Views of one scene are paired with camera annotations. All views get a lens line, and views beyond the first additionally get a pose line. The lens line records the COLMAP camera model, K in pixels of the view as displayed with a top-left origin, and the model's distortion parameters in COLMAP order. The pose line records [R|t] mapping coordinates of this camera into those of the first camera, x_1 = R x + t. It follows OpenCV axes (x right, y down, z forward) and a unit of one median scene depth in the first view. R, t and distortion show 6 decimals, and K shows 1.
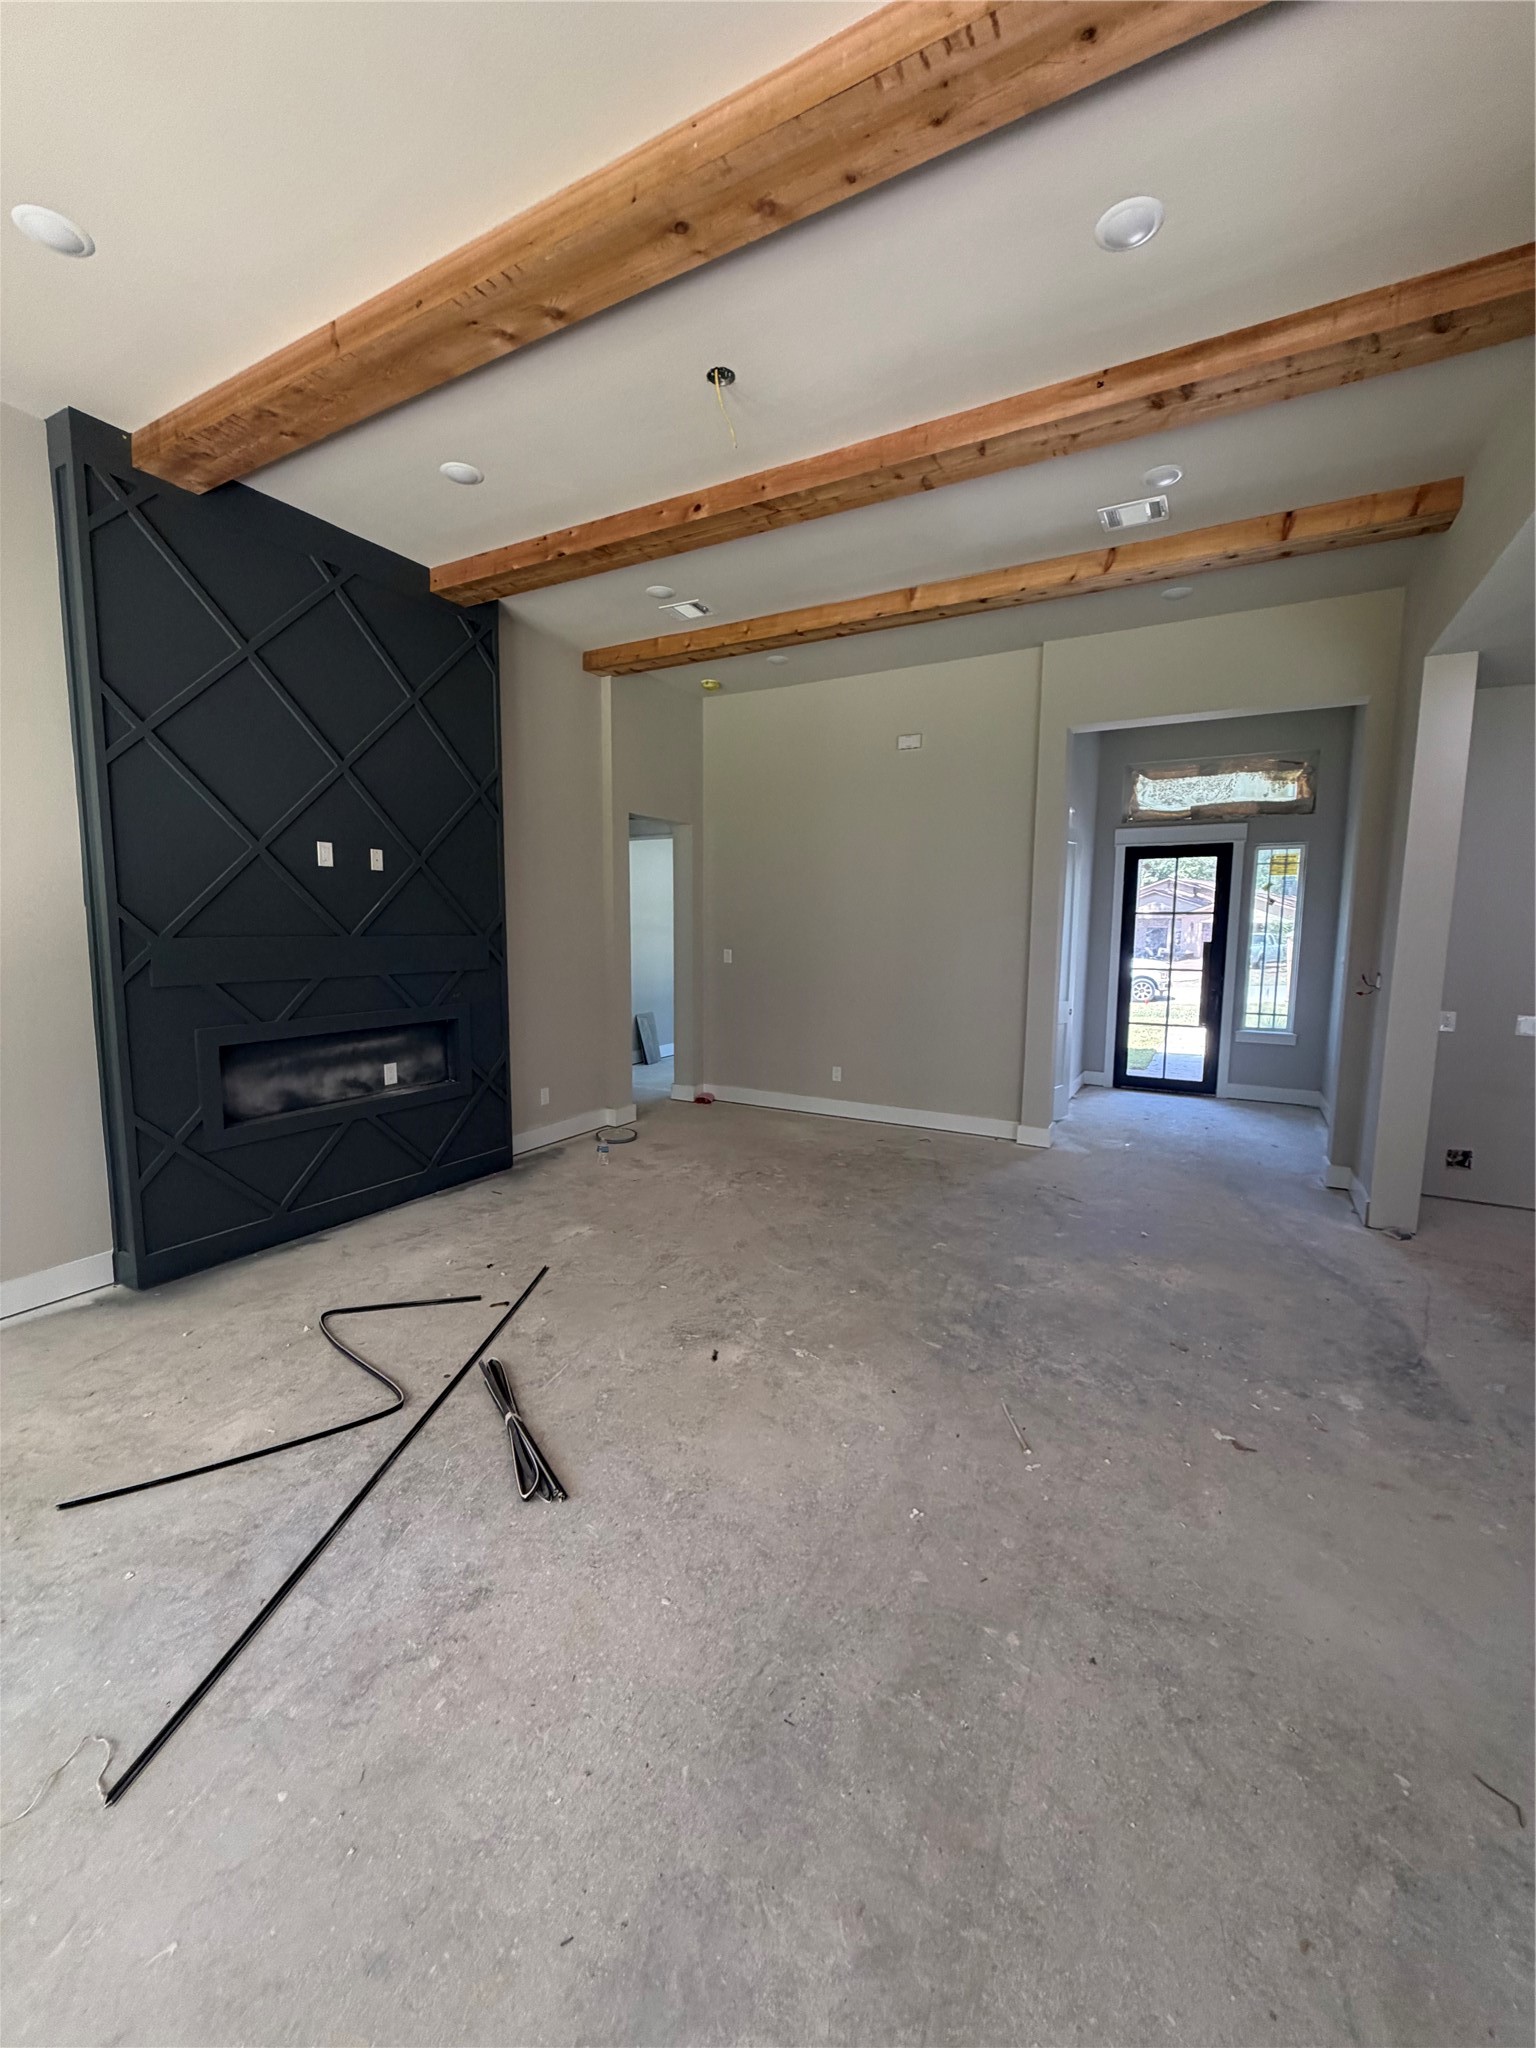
lens RADIAL K [[818.4, 0, 761.6], [0, 818.4, 1023.4], [0, 0, 1]] dist [-0.000197, -0.000231]
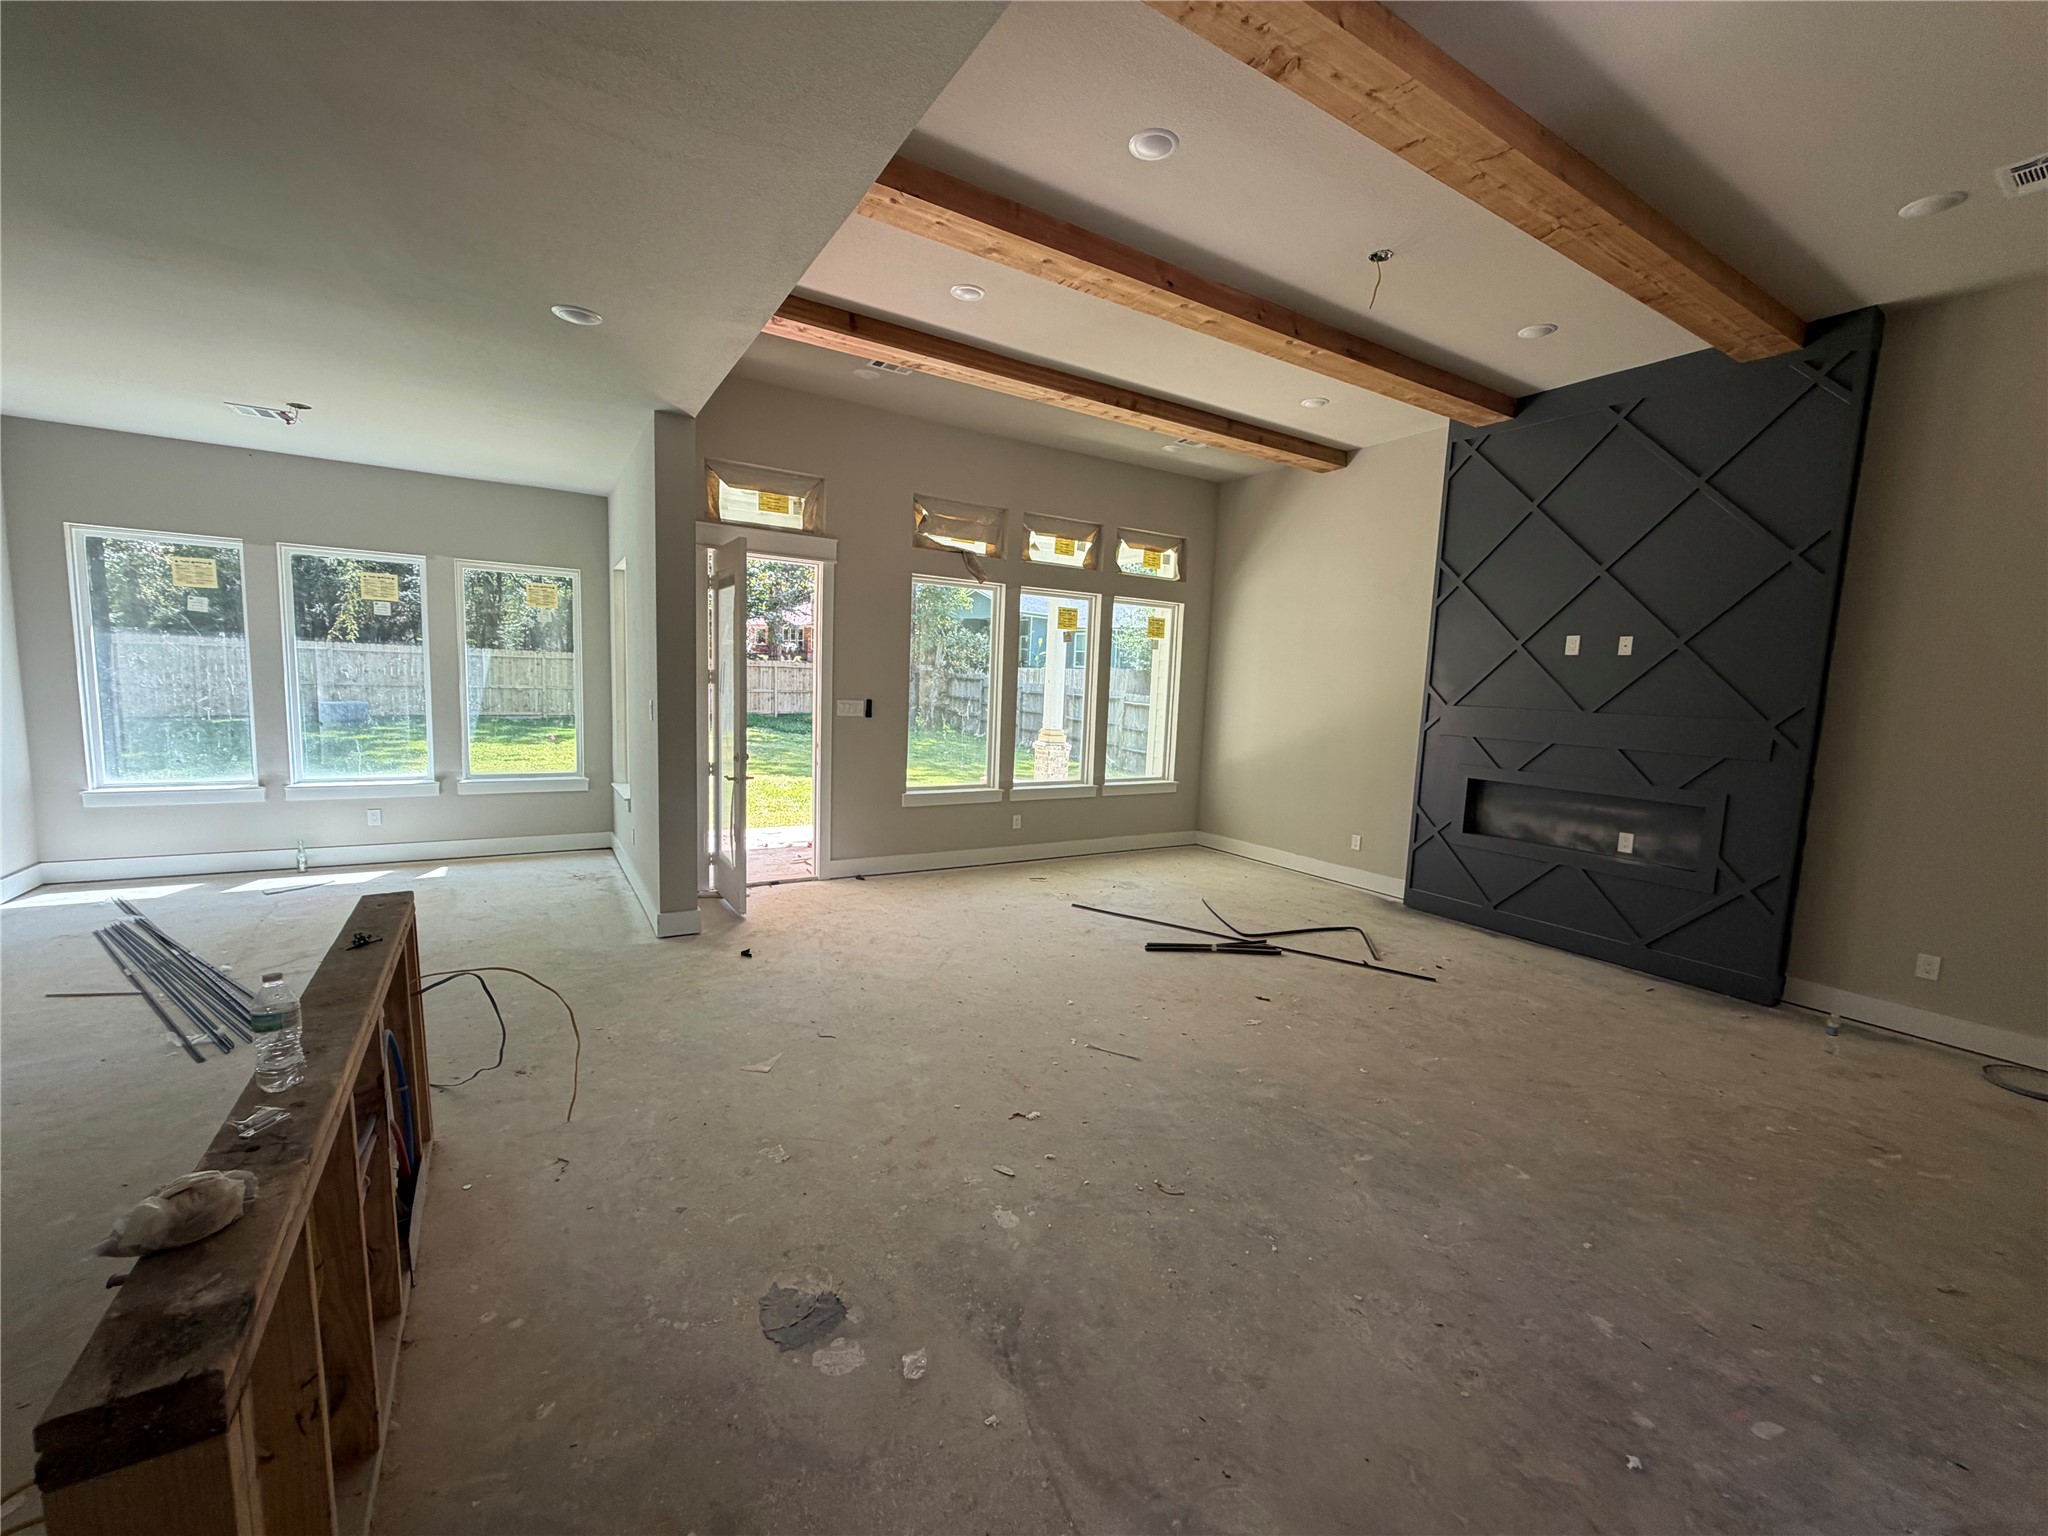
lens RADIAL K [[818.4, 0, 1017.5], [0, 818.4, 772.4], [0, 0, 1]] dist [-0.000197, -0.000231]
pose [[-0.485958, 0.069495, -0.871215, 0.943118], [-0.147451, 0.976025, 0.160104, -0.090422], [0.861454, 0.206266, -0.464060, 0.863439]]
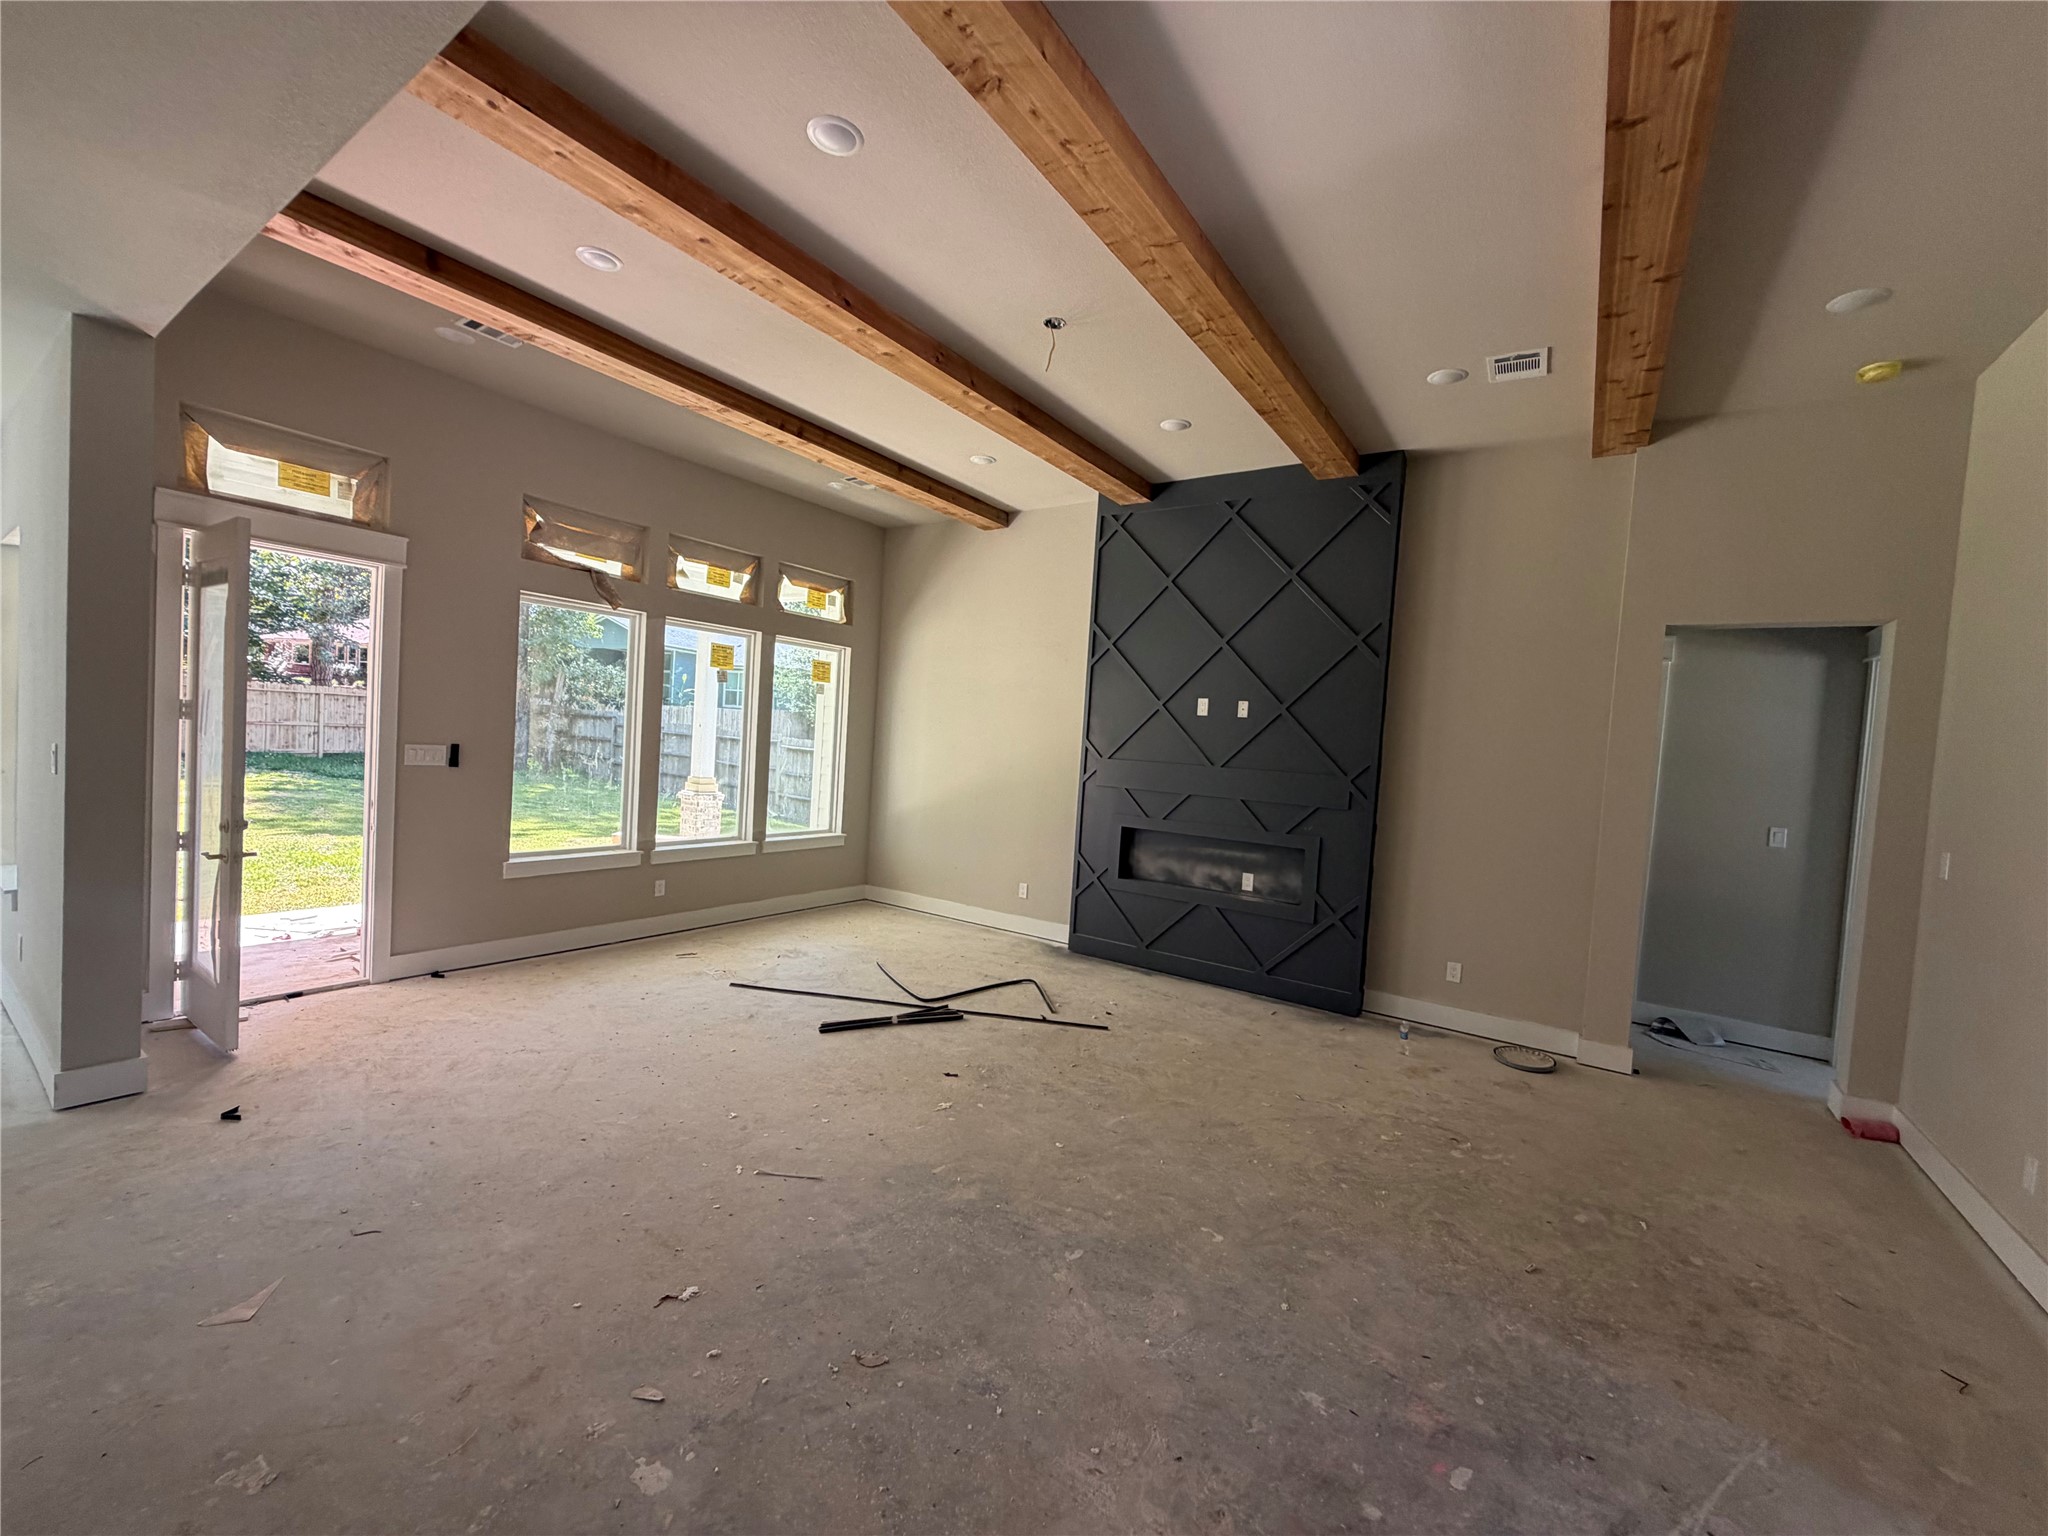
lens RADIAL K [[818.4, 0, 1020.2], [0, 818.4, 770.6], [0, 0, 1]] dist [-0.000197, -0.000231]
pose [[-0.089699, 0.022026, -0.995725, 0.858406], [-0.180415, 0.982856, 0.037994, -0.094153], [0.979492, 0.183052, -0.084187, 0.807428]]
